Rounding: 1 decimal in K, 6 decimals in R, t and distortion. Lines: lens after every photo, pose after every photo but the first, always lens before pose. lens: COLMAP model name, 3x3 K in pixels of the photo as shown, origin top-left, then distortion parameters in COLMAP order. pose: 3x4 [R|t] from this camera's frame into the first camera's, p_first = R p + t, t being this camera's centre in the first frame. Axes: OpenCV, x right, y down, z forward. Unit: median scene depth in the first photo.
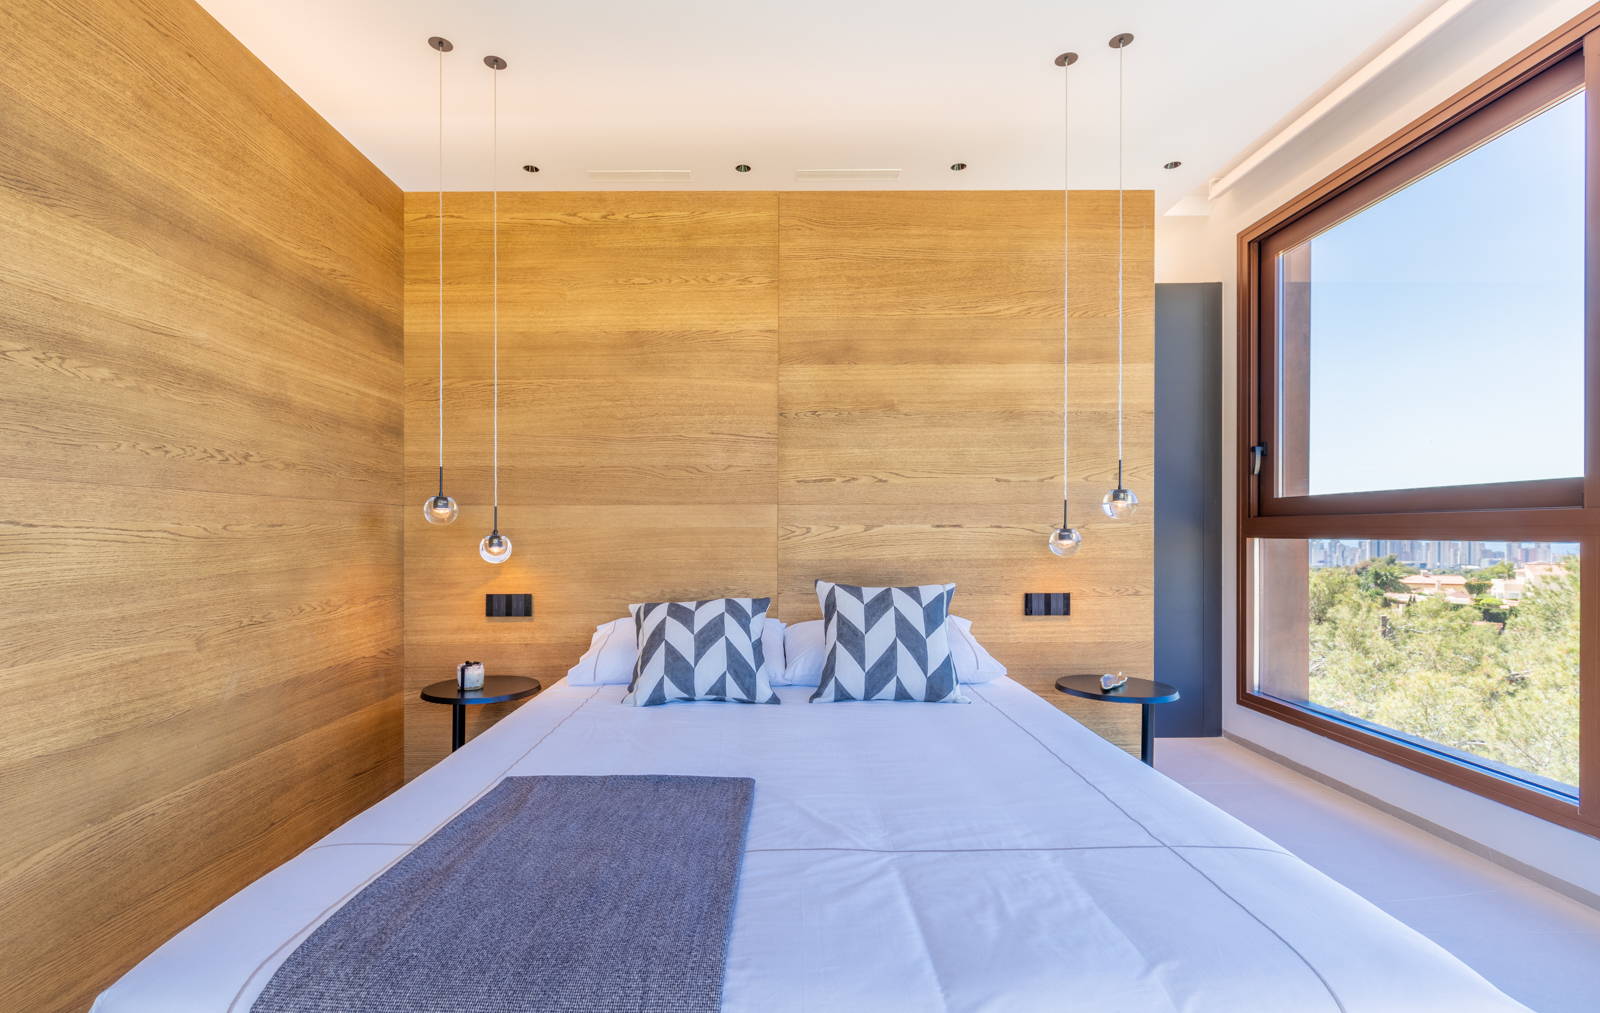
lens RADIAL K [[729.3, 0, 776.3], [0, 729.3, 537.8], [0, 0, 1]] dist [0.002126, -0.001340]
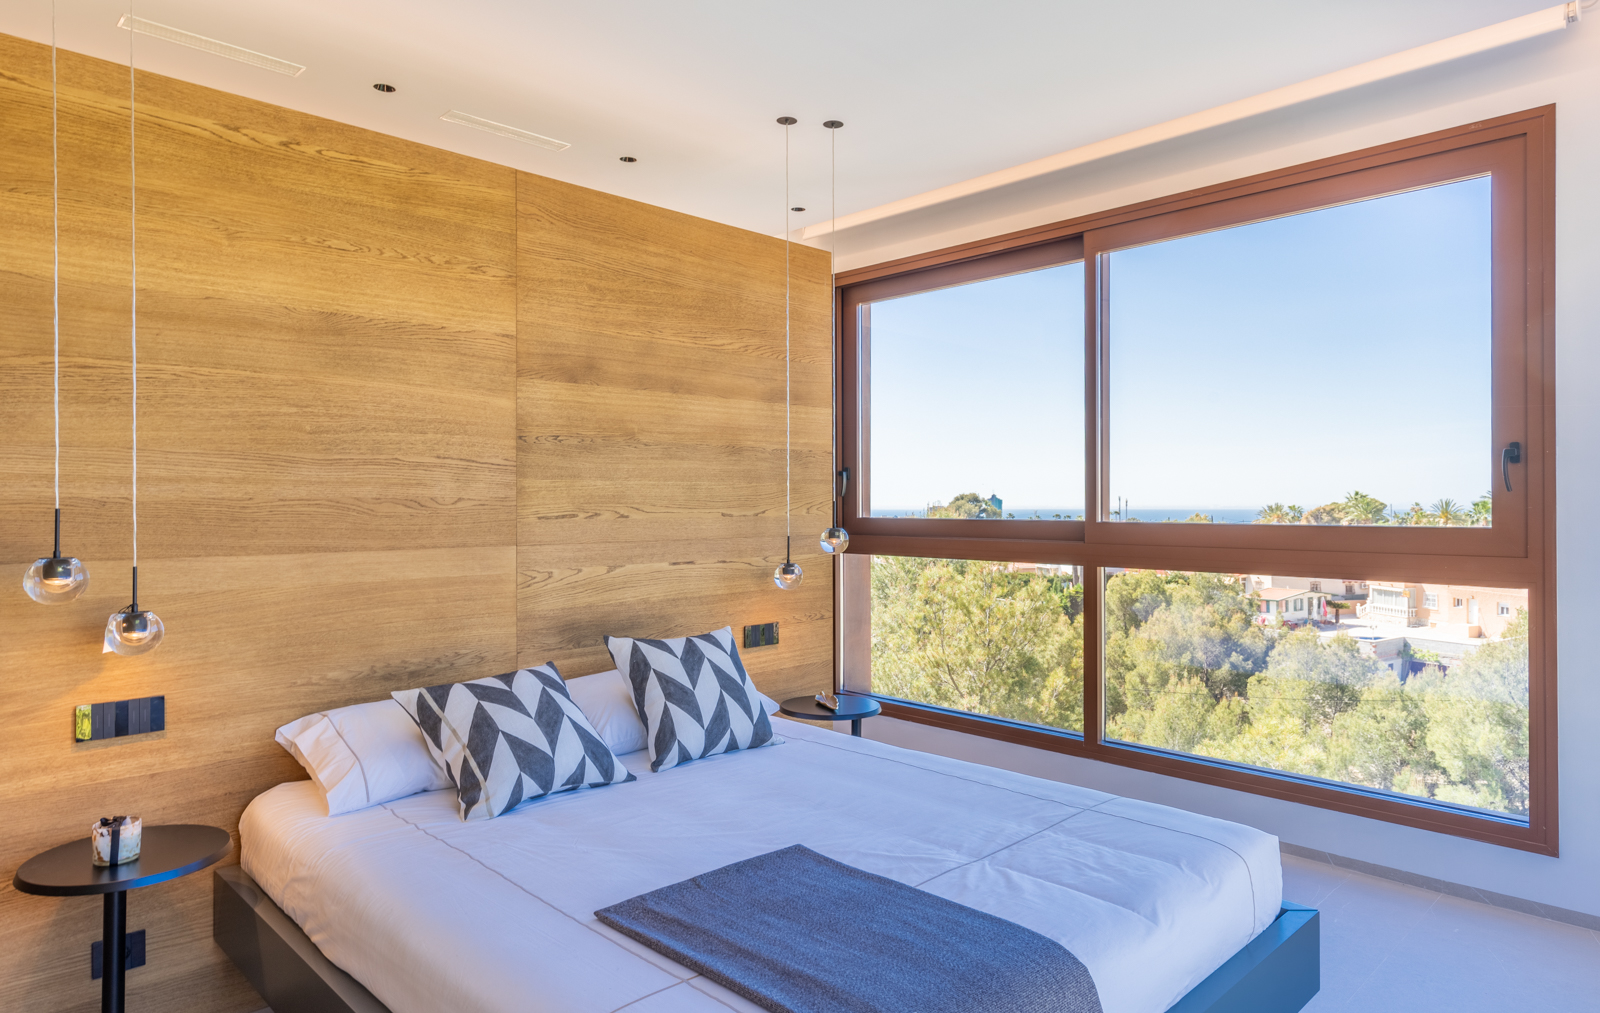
lens RADIAL K [[964.3, 0, 800.0], [0, 964.3, 506.5], [0, 0, 1]] dist [0.004114, -0.000932]
pose [[0.713705, -0.002657, 0.700441, -0.537334], [0.007005, 0.999970, -0.003345, -0.084762], [-0.700411, 0.007294, 0.713702, -0.008947]]
